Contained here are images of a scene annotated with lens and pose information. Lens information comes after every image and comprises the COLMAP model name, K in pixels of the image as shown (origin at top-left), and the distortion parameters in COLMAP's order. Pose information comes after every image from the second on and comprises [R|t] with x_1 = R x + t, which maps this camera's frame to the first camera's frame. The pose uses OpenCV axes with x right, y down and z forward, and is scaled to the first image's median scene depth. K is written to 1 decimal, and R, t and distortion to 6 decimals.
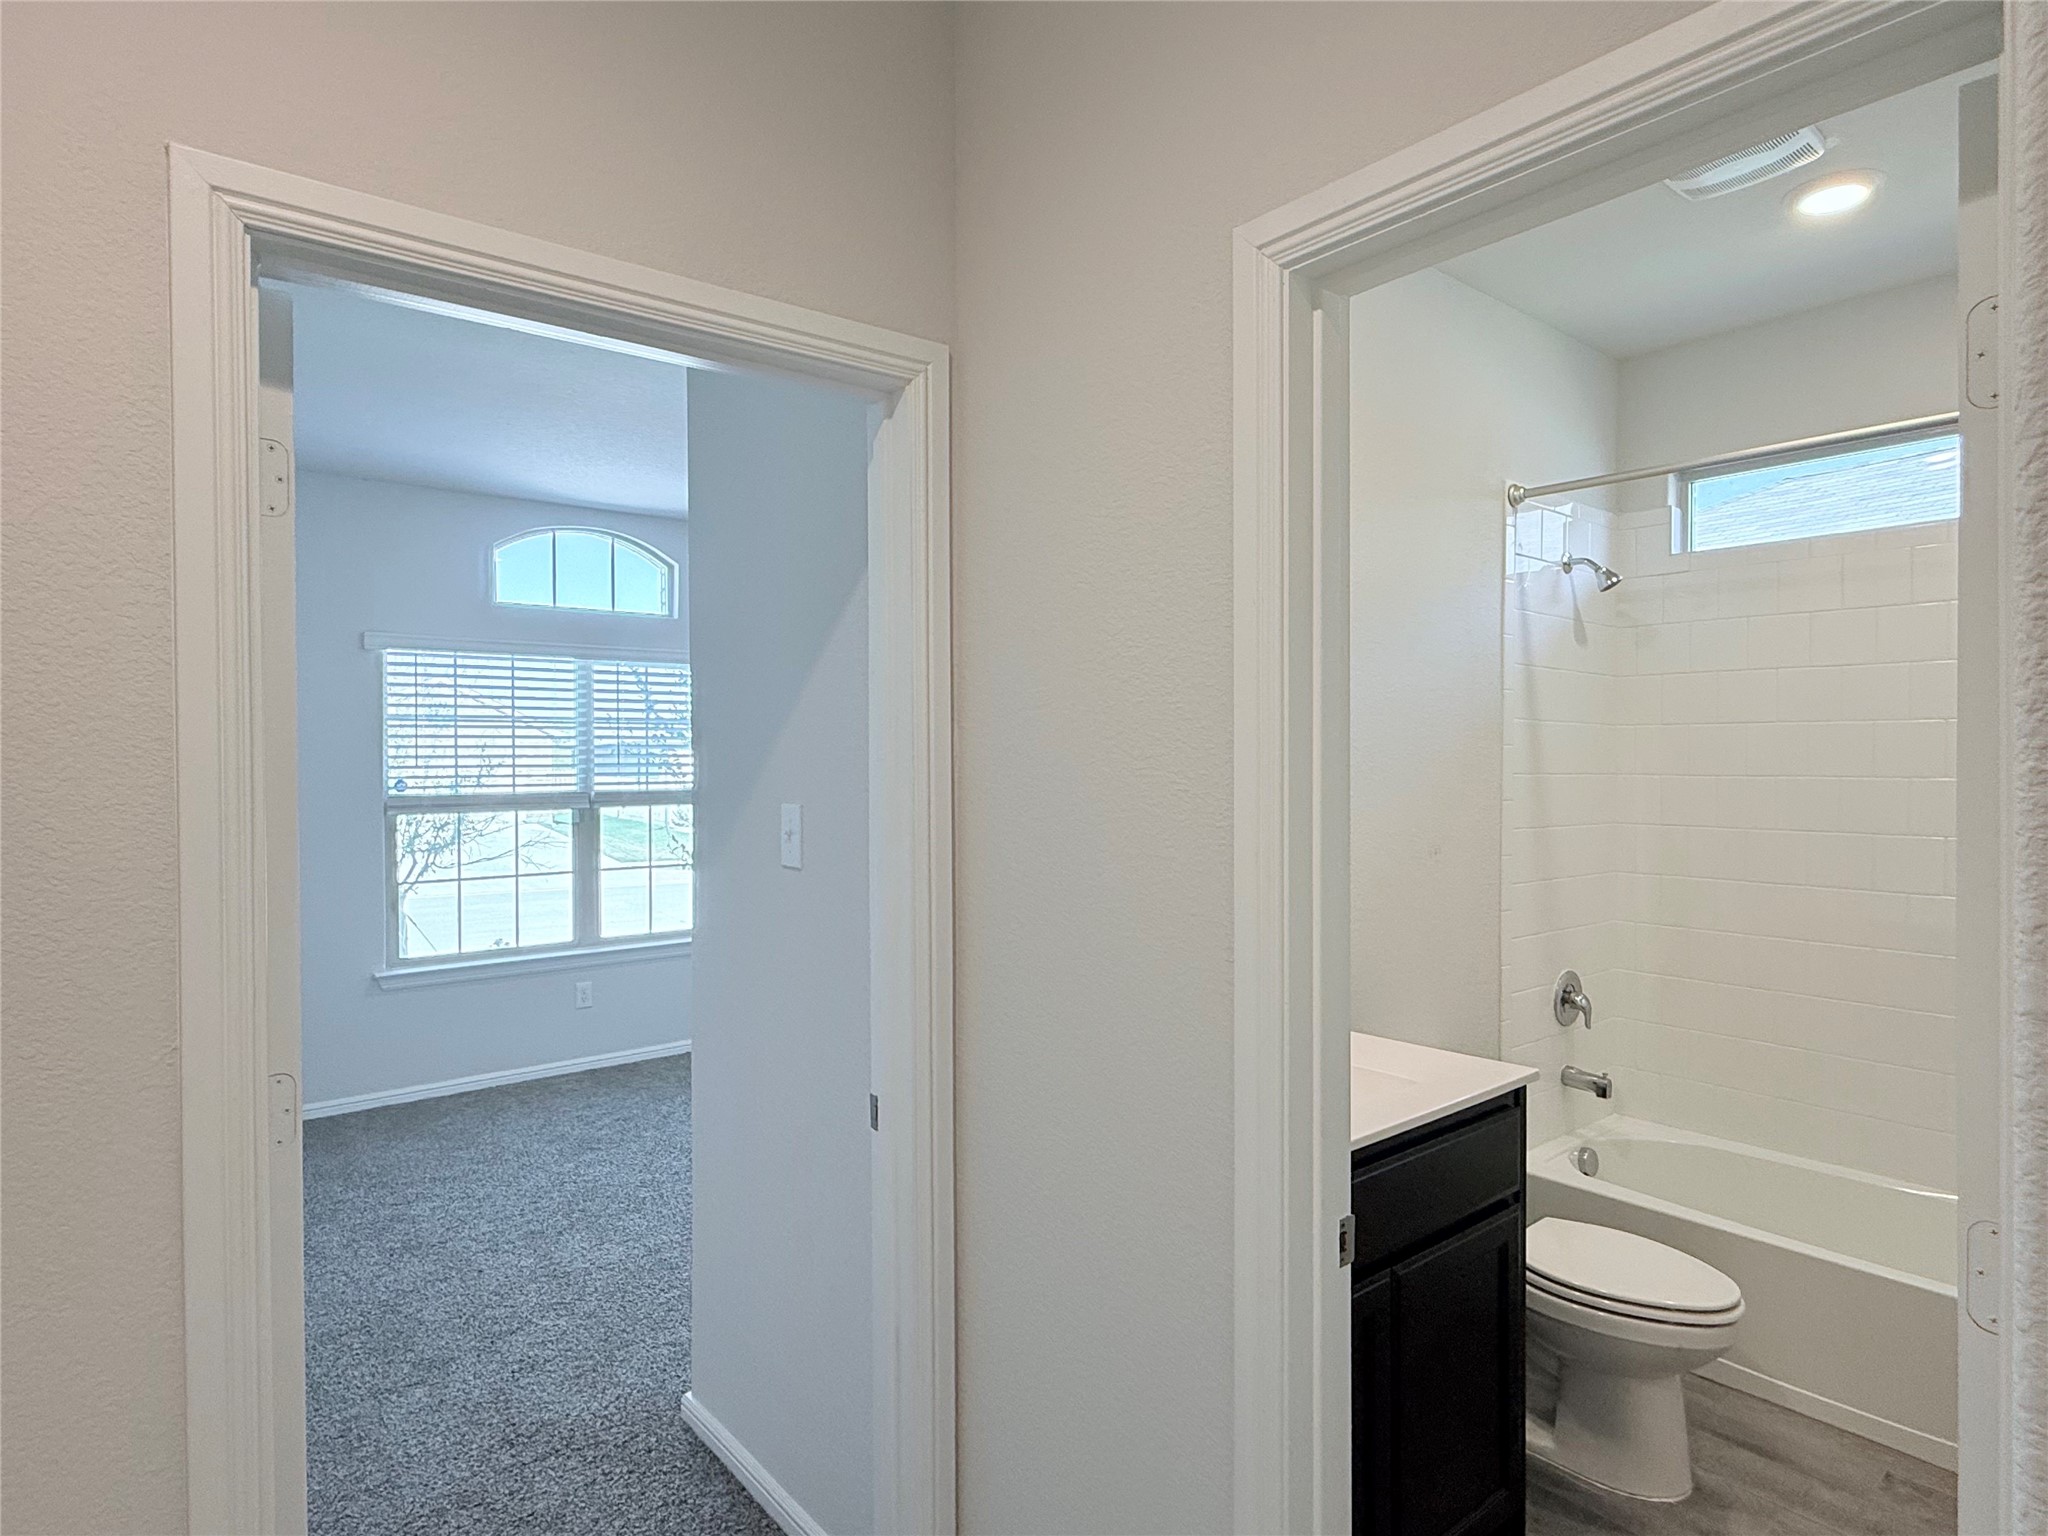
lens RADIAL K [[1133.7, 0, 1022.6], [0, 1133.7, 761.3], [0, 0, 1]] dist [0.003879, -0.003150]
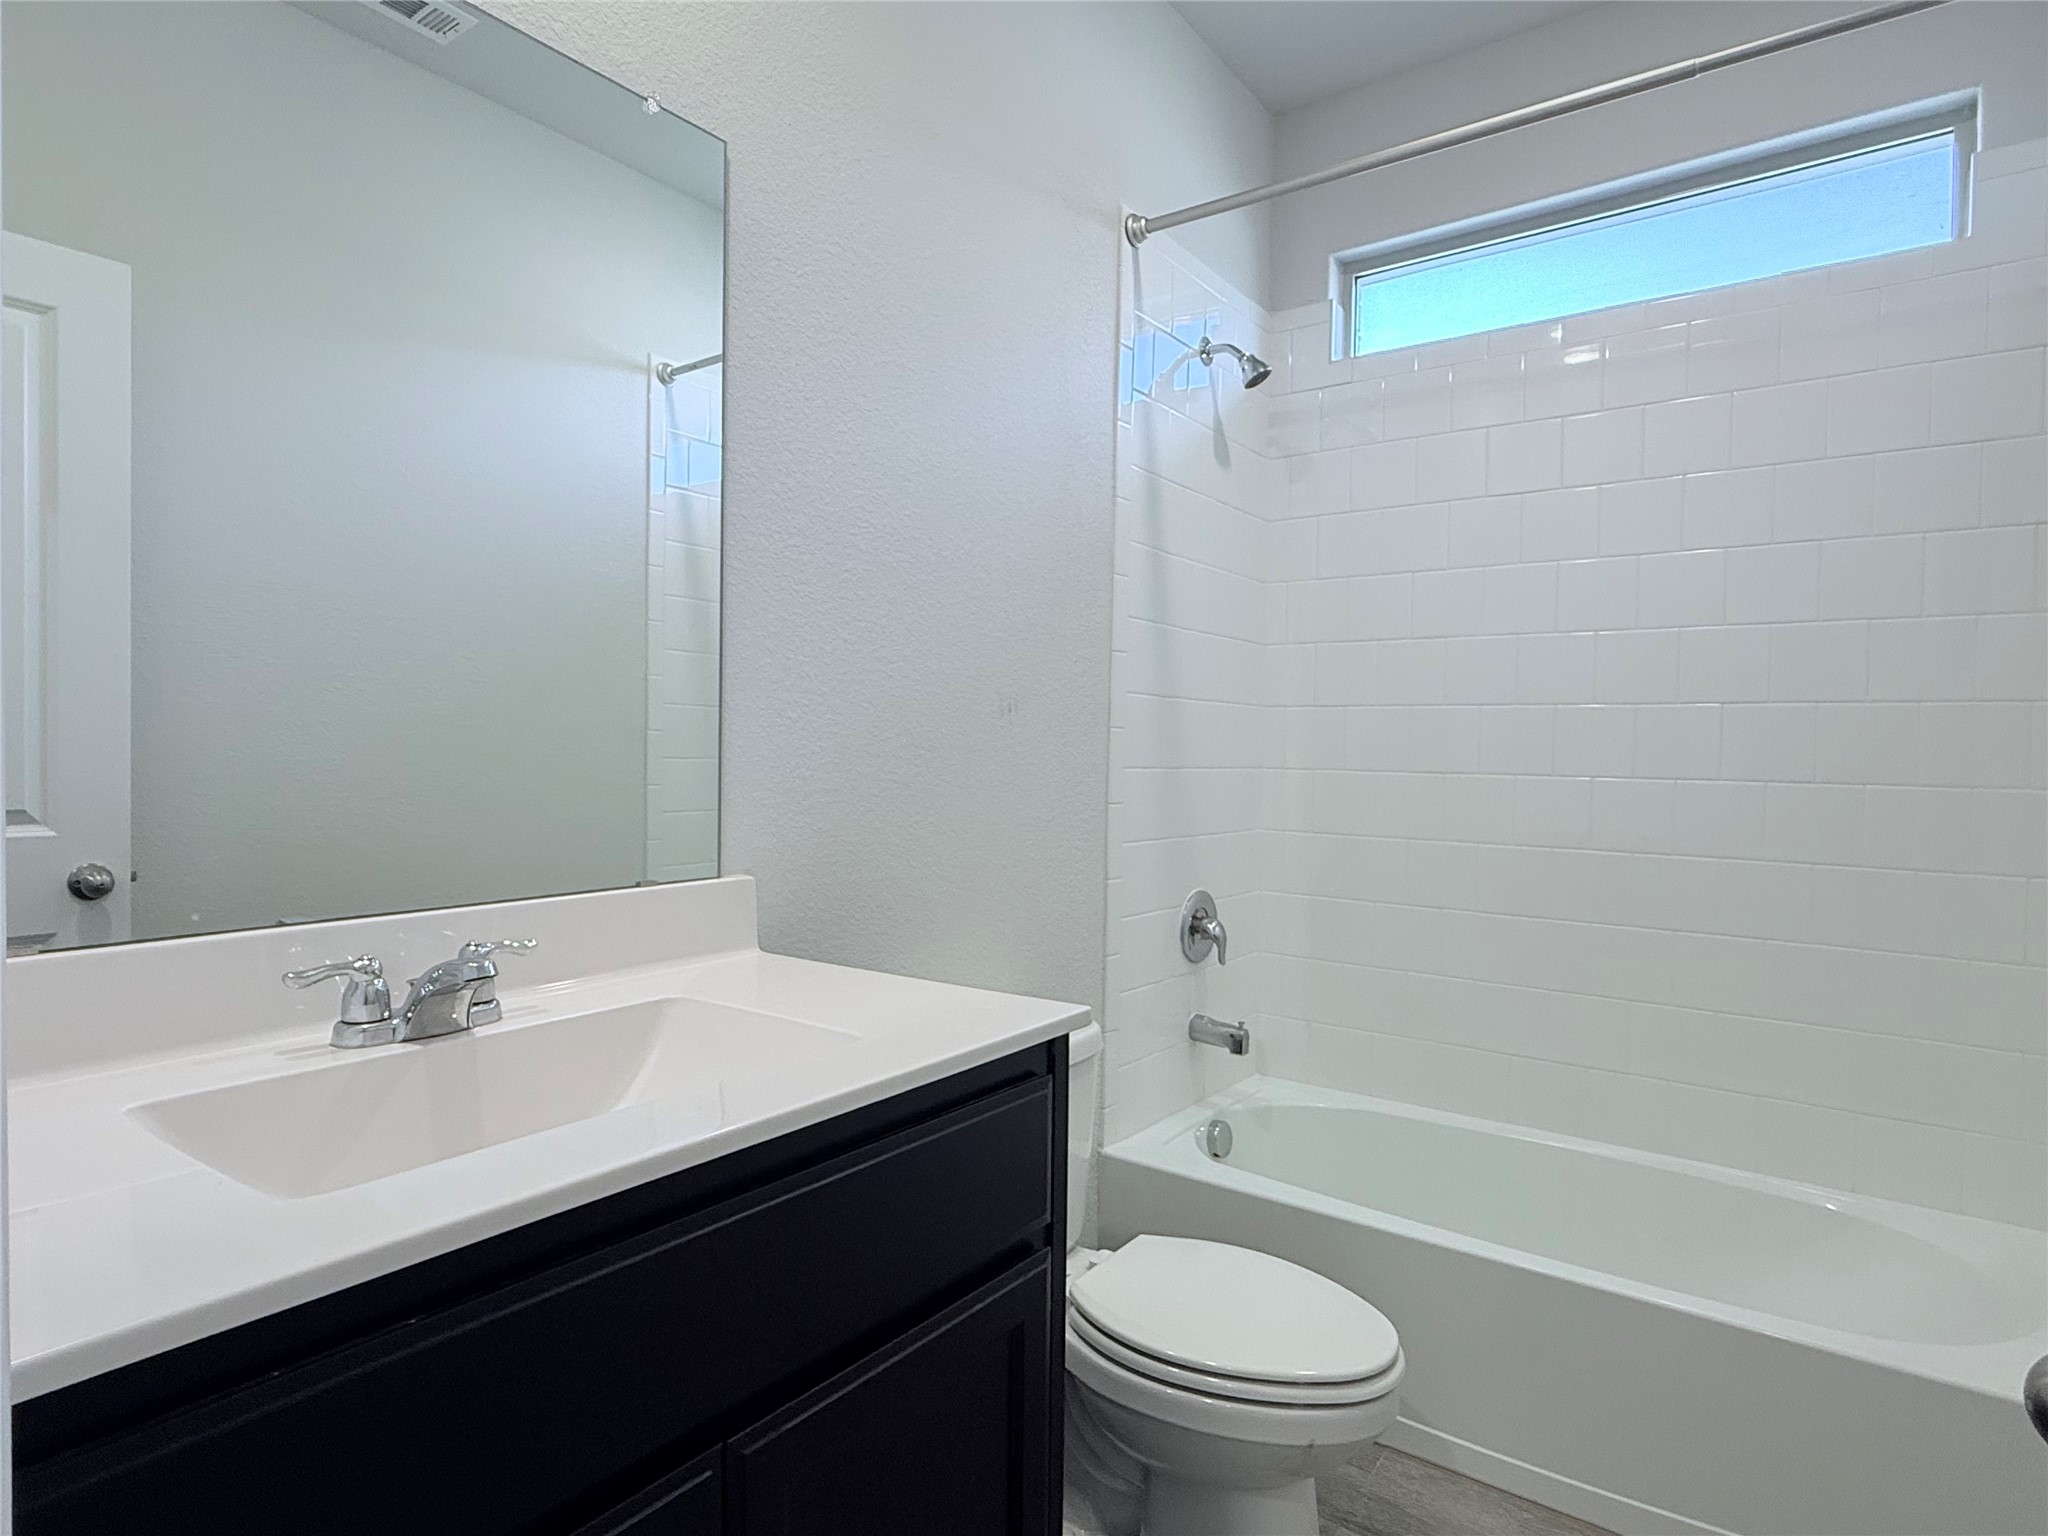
lens RADIAL K [[1133.7, 0, 1018.5], [0, 1133.7, 778.7], [0, 0, 1]] dist [0.003879, -0.003150]
pose [[0.970732, 0.002129, 0.240157, 0.184913], [-0.008096, 0.999683, 0.023861, 0.094788], [-0.240030, -0.025107, 0.970441, 0.301810]]
